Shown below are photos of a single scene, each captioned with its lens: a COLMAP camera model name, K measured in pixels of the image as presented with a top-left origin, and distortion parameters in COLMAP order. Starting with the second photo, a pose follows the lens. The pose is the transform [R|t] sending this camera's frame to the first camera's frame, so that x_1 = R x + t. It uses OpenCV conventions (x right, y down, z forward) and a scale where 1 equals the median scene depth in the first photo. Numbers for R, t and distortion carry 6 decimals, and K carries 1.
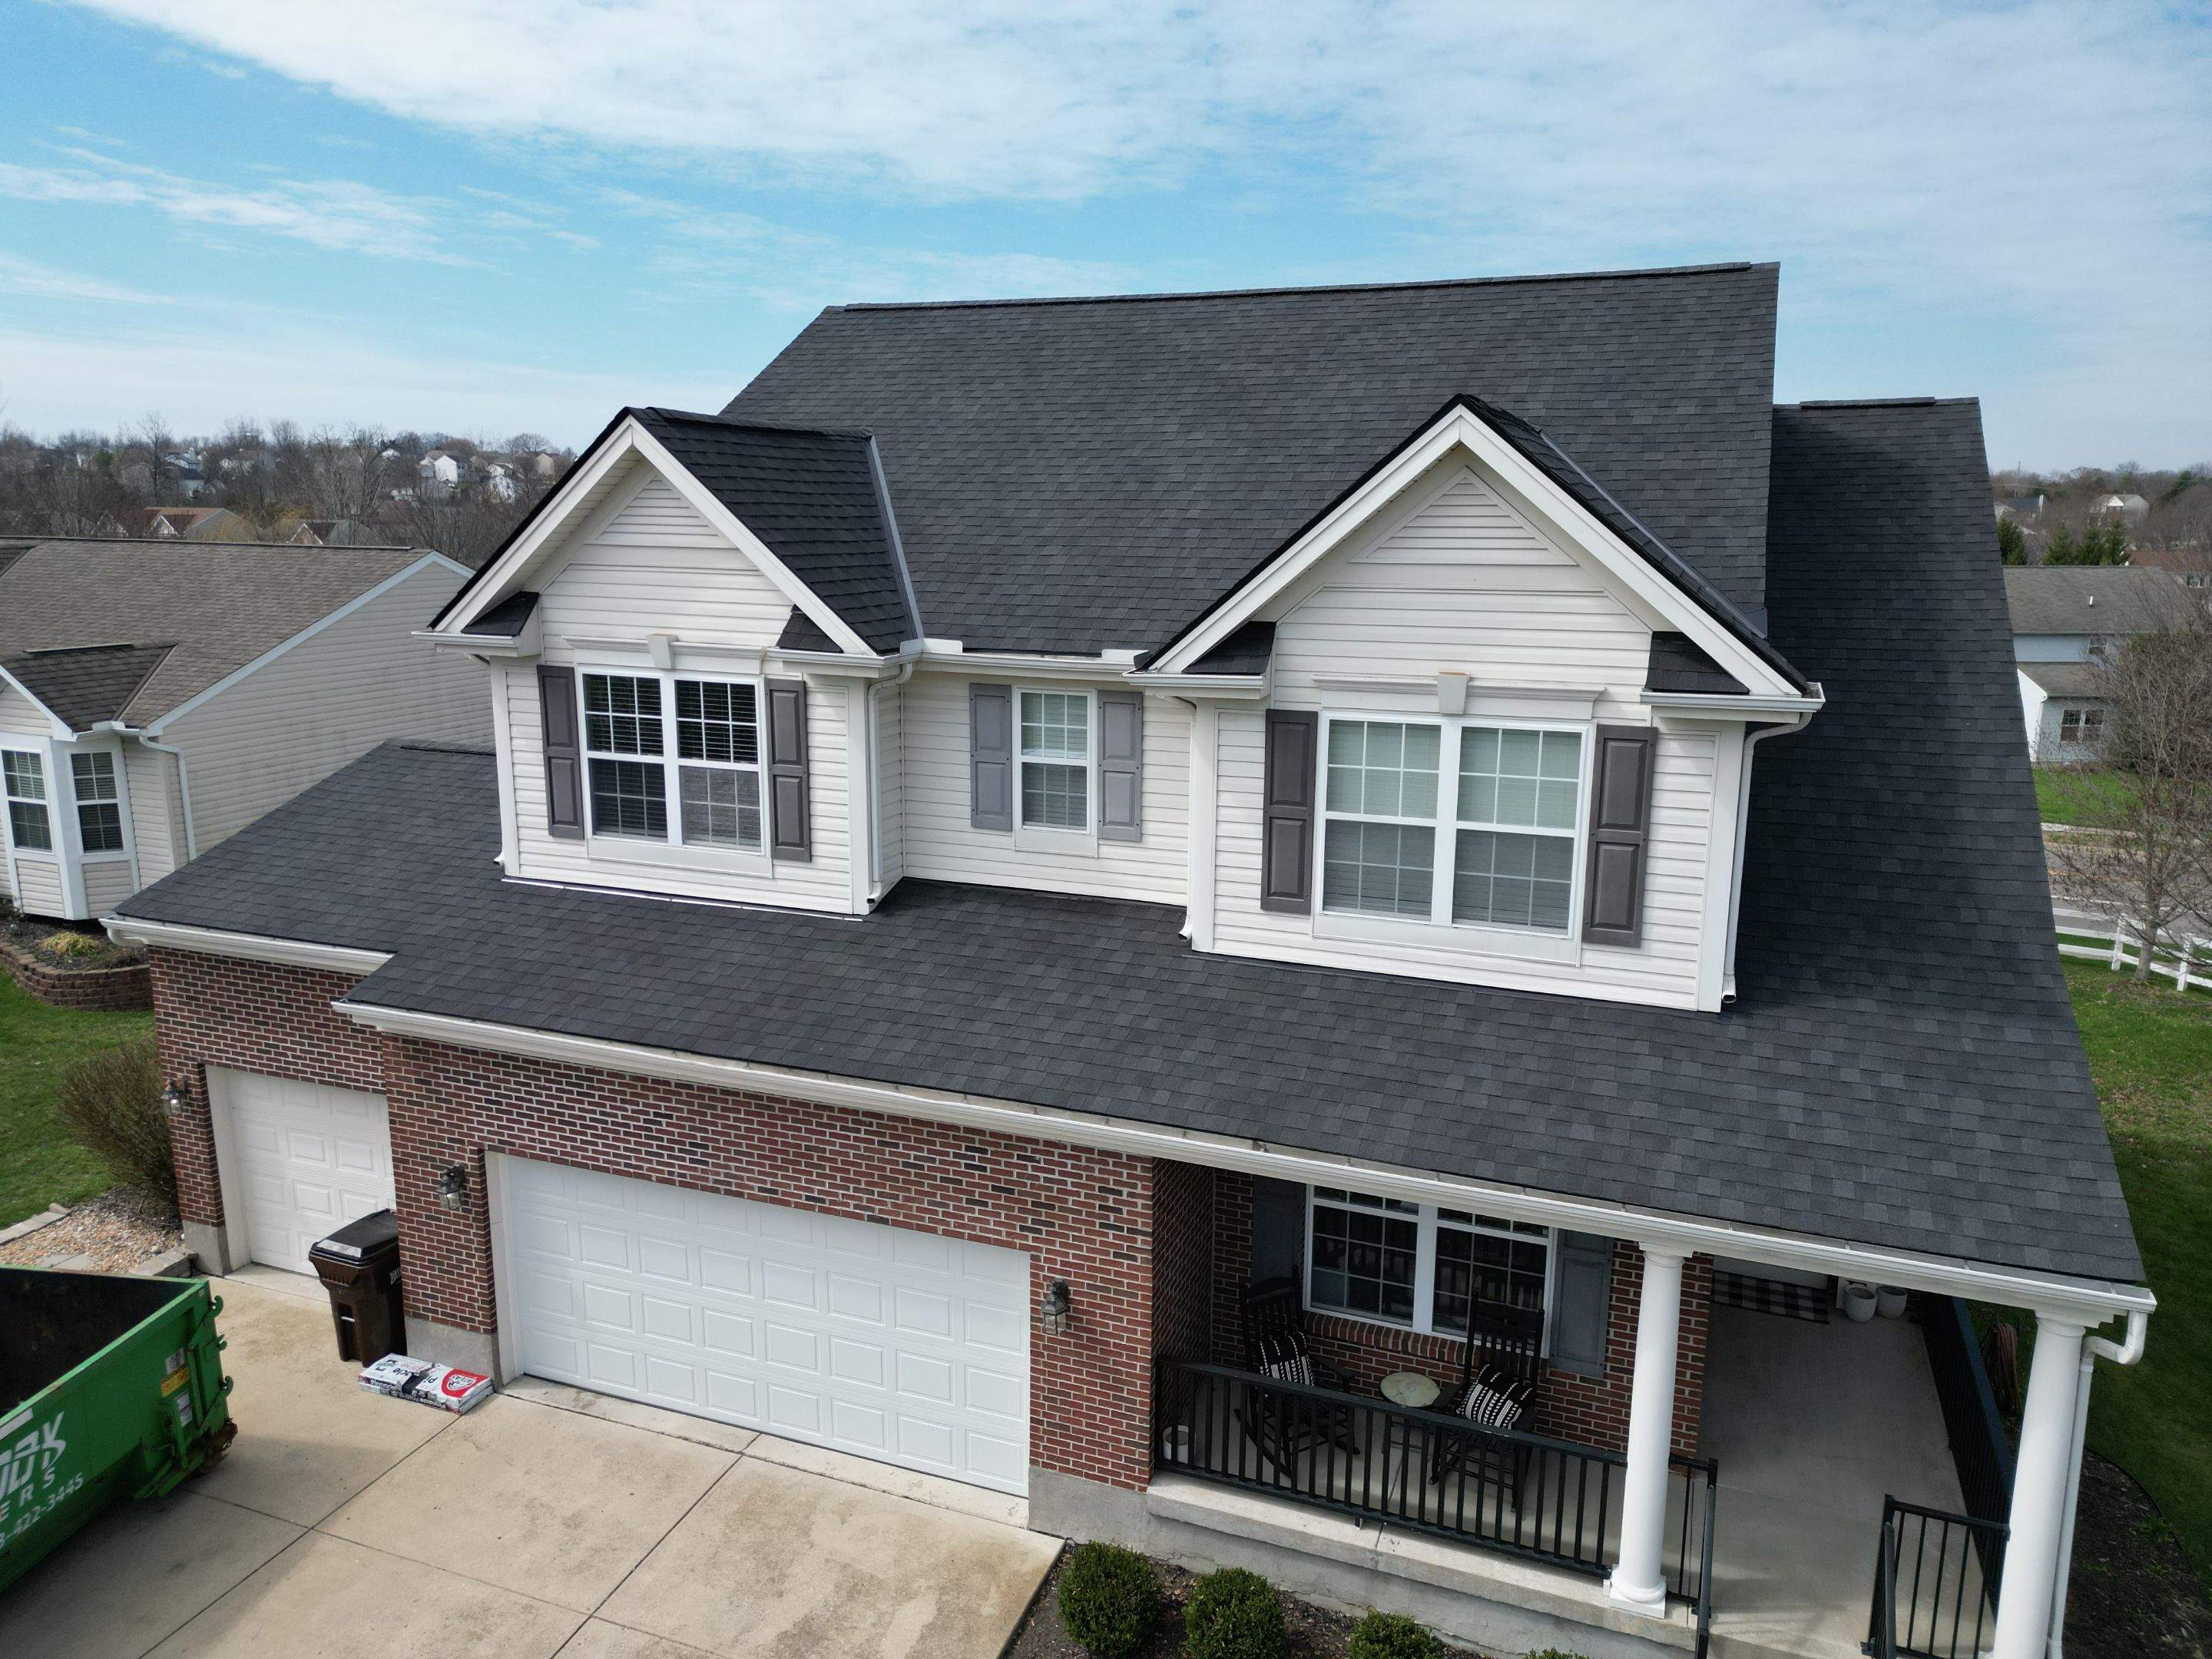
lens RADIAL K [[1537.6, 0, 1106.0], [0, 1537.6, 829.5], [0, 0, 1]] dist [0.088153, -0.000139]
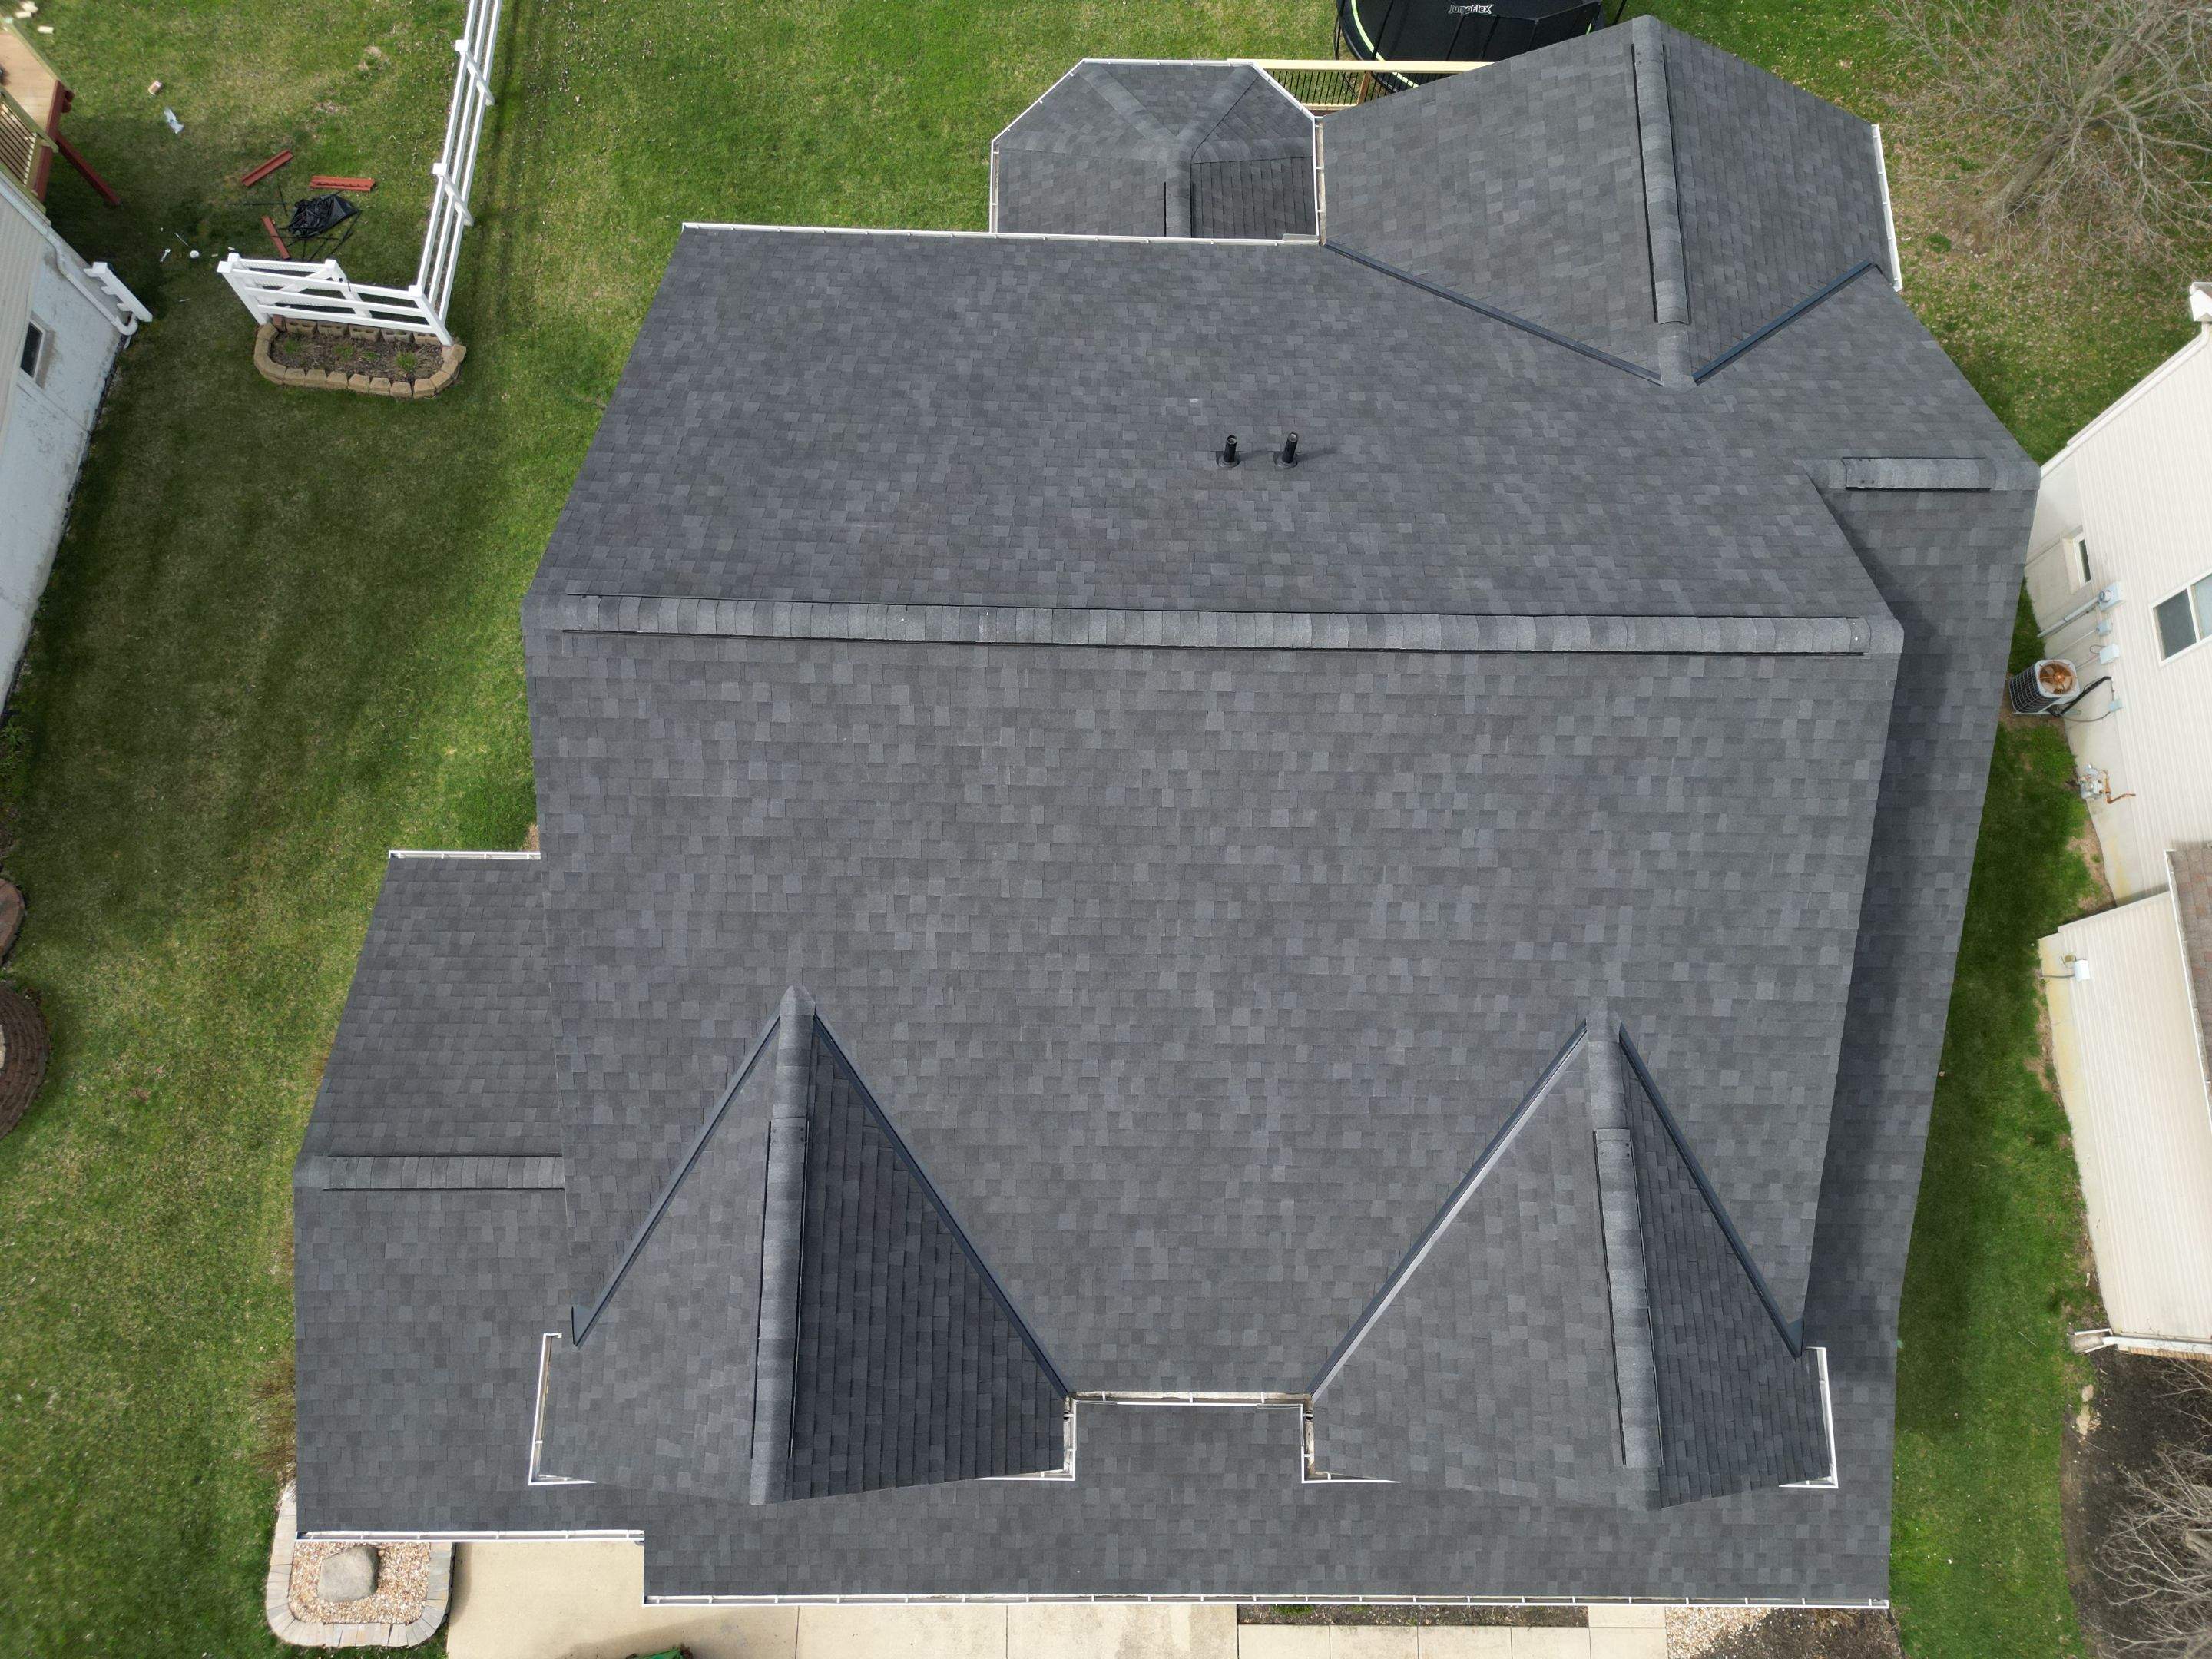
lens RADIAL K [[1537.6, 0, 1106.0], [0, 1537.6, 829.5], [0, 0, 1]] dist [0.088153, -0.000139]
pose [[0.936766, -0.335607, 0.099179, -0.064482], [0.054427, 0.419673, 0.906042, -1.100661], [-0.345697, -0.843352, 0.411402, 0.758970]]
